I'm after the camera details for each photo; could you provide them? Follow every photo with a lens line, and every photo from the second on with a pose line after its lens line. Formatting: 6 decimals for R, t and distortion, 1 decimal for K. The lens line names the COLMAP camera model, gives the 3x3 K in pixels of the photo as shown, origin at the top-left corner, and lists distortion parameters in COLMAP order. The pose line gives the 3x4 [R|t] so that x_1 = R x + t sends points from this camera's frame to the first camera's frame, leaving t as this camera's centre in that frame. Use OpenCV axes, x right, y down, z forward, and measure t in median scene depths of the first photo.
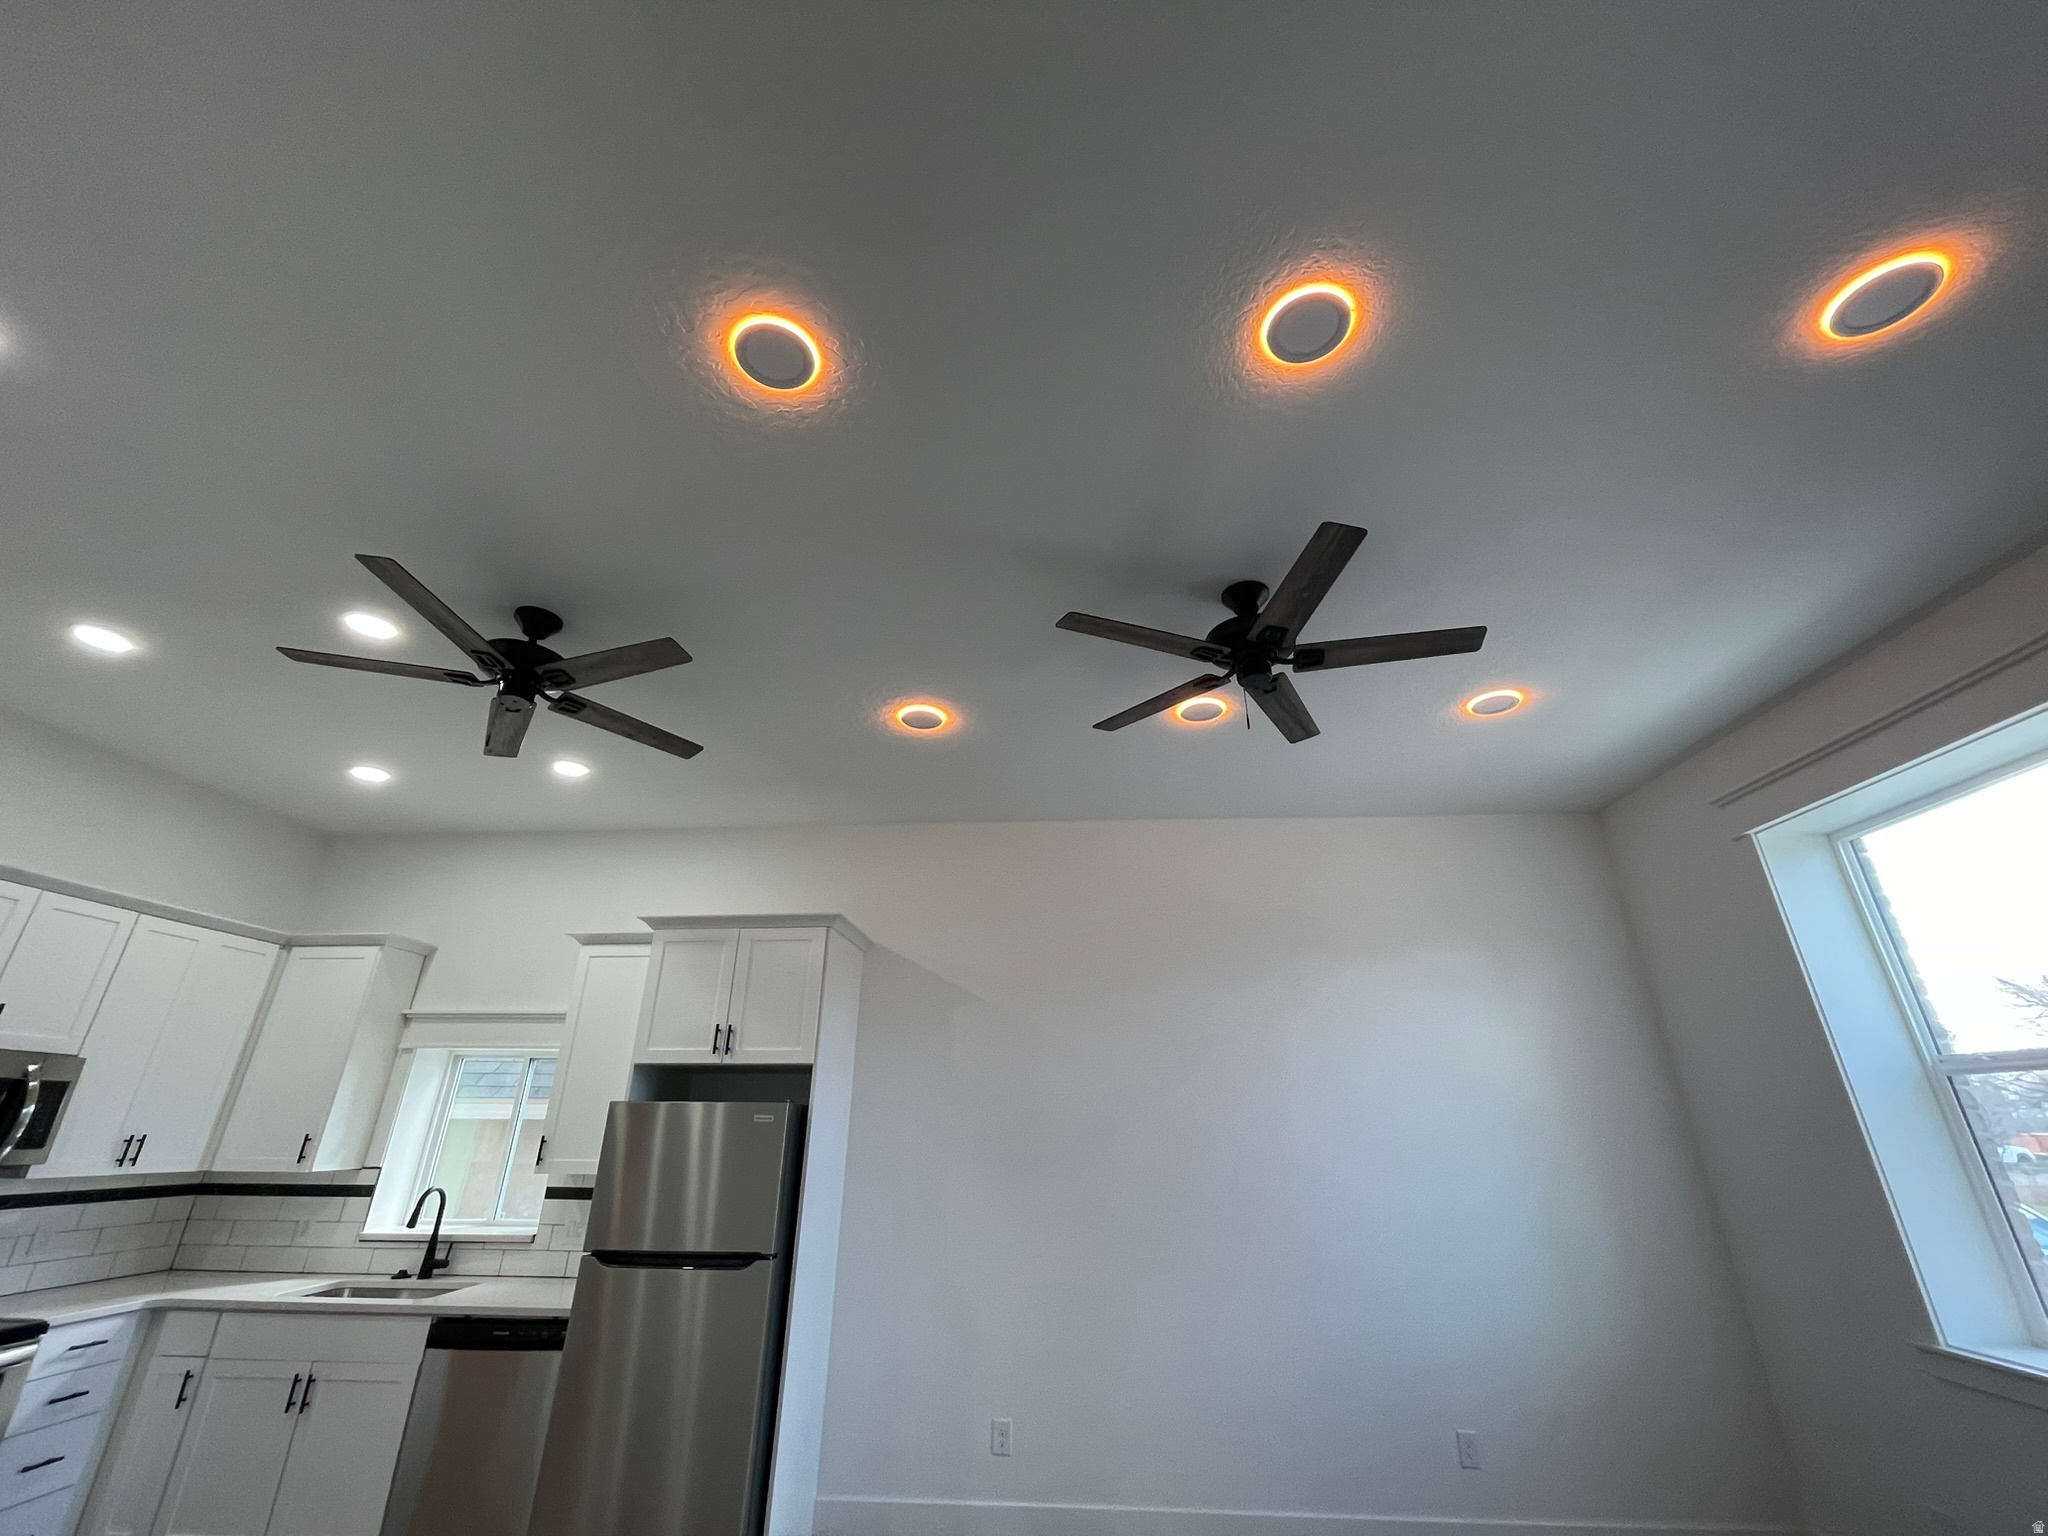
lens RADIAL K [[823.4, 0, 1022.6], [0, 823.4, 764.3], [0, 0, 1]] dist [0.000603, -0.001367]
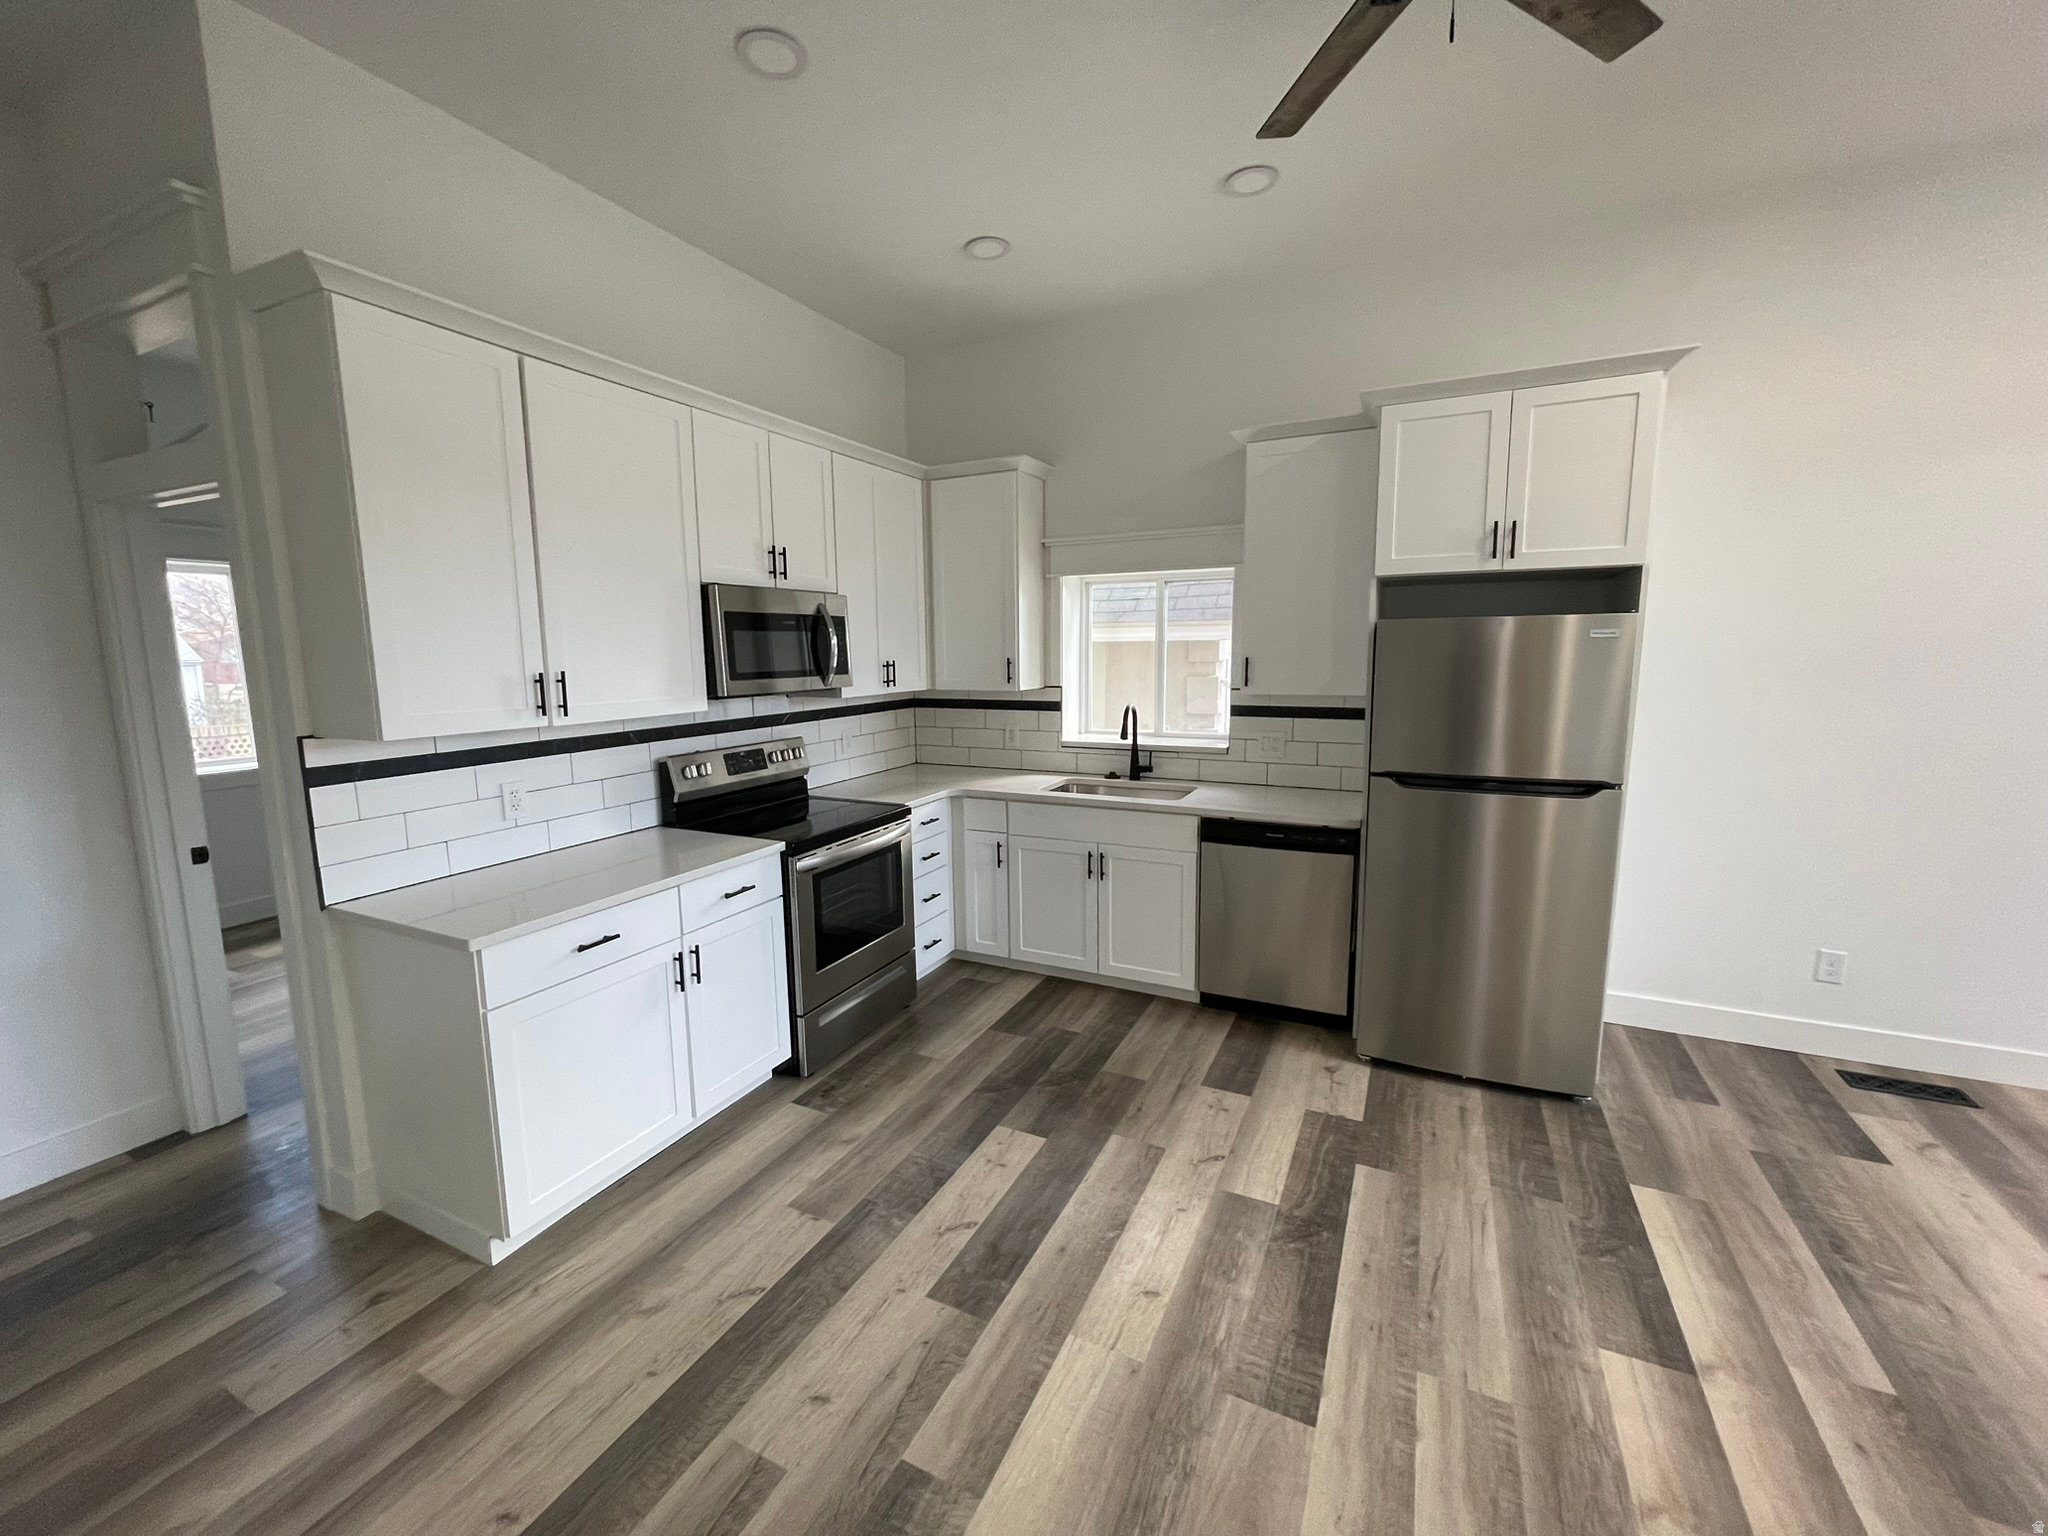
lens RADIAL K [[824.9, 0, 1013.2], [0, 824.9, 766.0], [0, 0, 1]] dist [-0.004592, -0.000182]
pose [[0.918511, 0.040564, -0.393308, -0.476607], [0.175663, 0.849301, 0.497826, 0.048045], [0.354231, -0.526349, 0.772967, 0.127874]]
